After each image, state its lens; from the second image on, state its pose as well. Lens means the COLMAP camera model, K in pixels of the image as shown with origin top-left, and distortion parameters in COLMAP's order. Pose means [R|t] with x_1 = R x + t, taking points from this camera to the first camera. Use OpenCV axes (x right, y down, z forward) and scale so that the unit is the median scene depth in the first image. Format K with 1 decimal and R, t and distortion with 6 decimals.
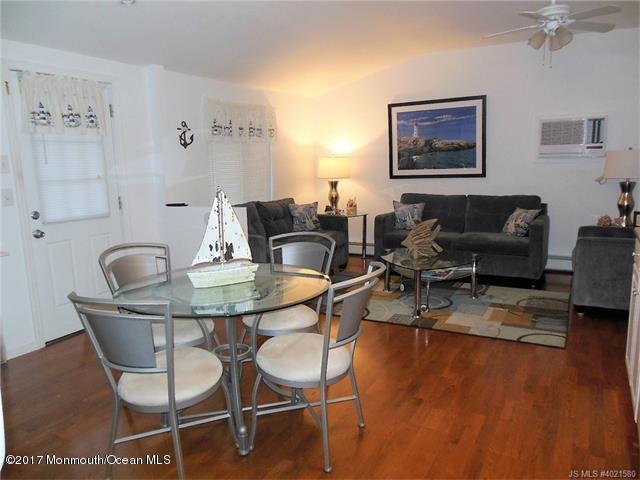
lens RADIAL K [[472.8, 0, 320.0], [0, 472.8, 240.0], [0, 0, 1]] dist [-0.079178, 0.103515]
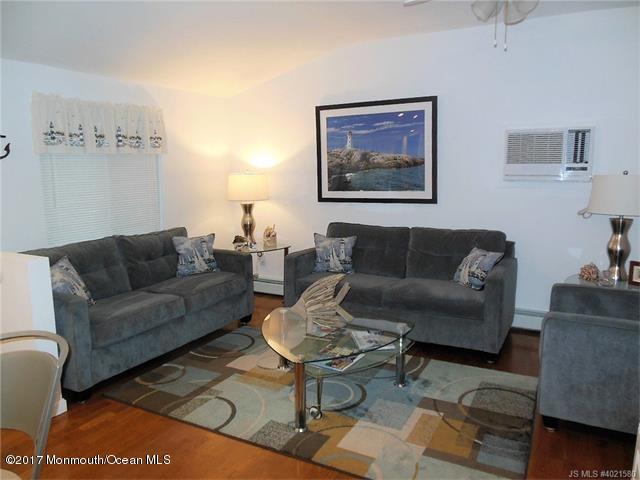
lens RADIAL K [[472.8, 0, 320.0], [0, 472.8, 240.0], [0, 0, 1]] dist [-0.079178, 0.103515]
pose [[0.999762, 0.012924, 0.017603, 0.162288], [-0.012760, 0.999874, -0.009397, -0.069996], [-0.017722, 0.009171, 0.999801, 0.256473]]
